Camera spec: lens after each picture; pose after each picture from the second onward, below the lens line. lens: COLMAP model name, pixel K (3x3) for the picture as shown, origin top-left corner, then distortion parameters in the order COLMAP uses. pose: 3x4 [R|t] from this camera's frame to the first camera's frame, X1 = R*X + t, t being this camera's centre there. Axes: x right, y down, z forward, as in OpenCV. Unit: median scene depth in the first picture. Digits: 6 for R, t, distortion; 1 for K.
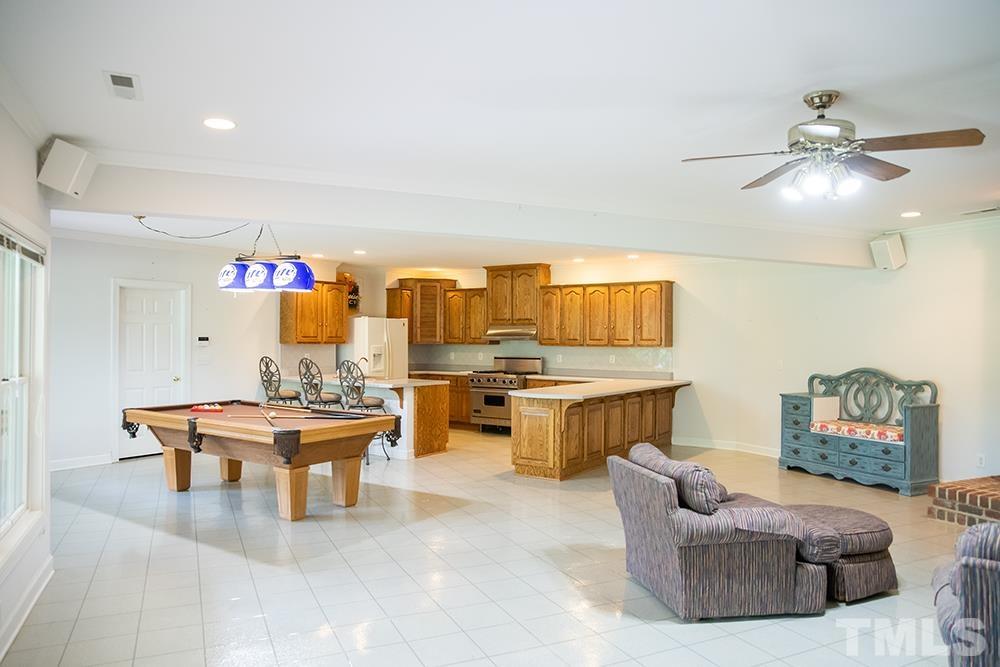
lens RADIAL K [[690.0, 0, 500.0], [0, 690.0, 333.5], [0, 0, 1]] dist [-0.092204, 0.072658]
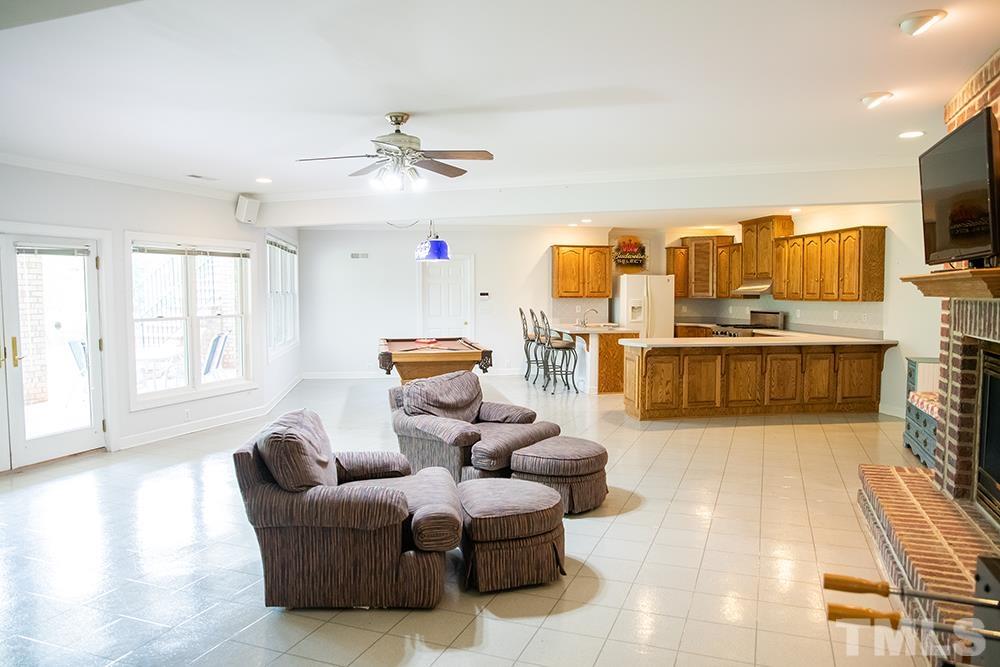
lens RADIAL K [[690.0, 0, 500.0], [0, 690.0, 333.5], [0, 0, 1]] dist [-0.092204, 0.072658]
pose [[0.690479, 0.036467, -0.722433, 0.481340], [0.010550, 0.998114, 0.060466, 0.002717], [0.723276, -0.049372, 0.688792, 0.049017]]
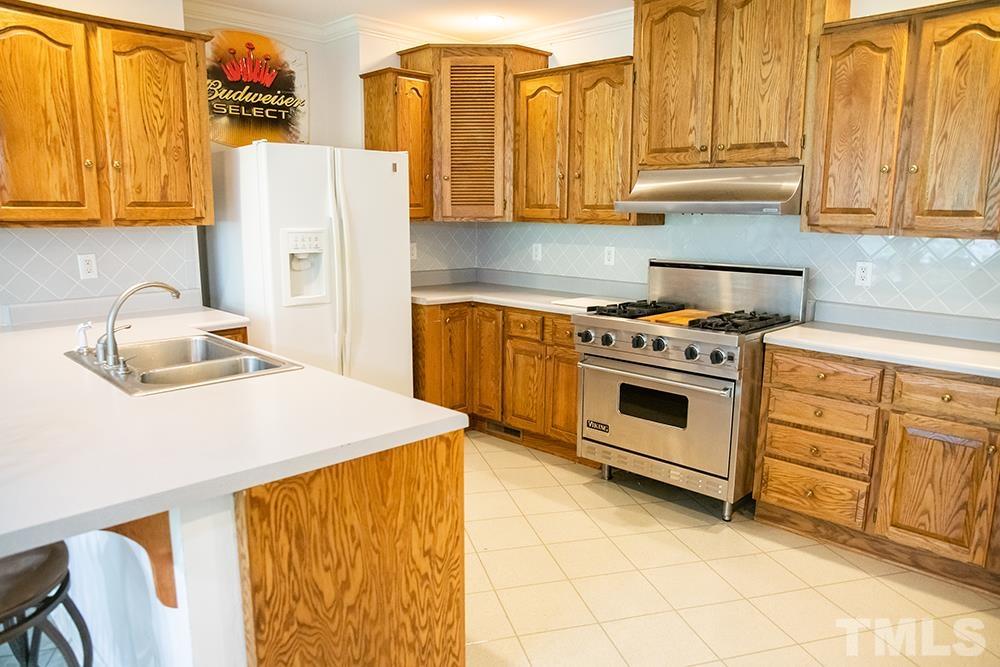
lens RADIAL K [[690.0, 0, 500.0], [0, 690.0, 333.5], [0, 0, 1]] dist [-0.092204, 0.072658]
pose [[0.985500, 0.029755, -0.167045, -0.024979], [0.001089, 0.983373, 0.181591, 0.007146], [0.169671, -0.179140, 0.969082, 0.669263]]
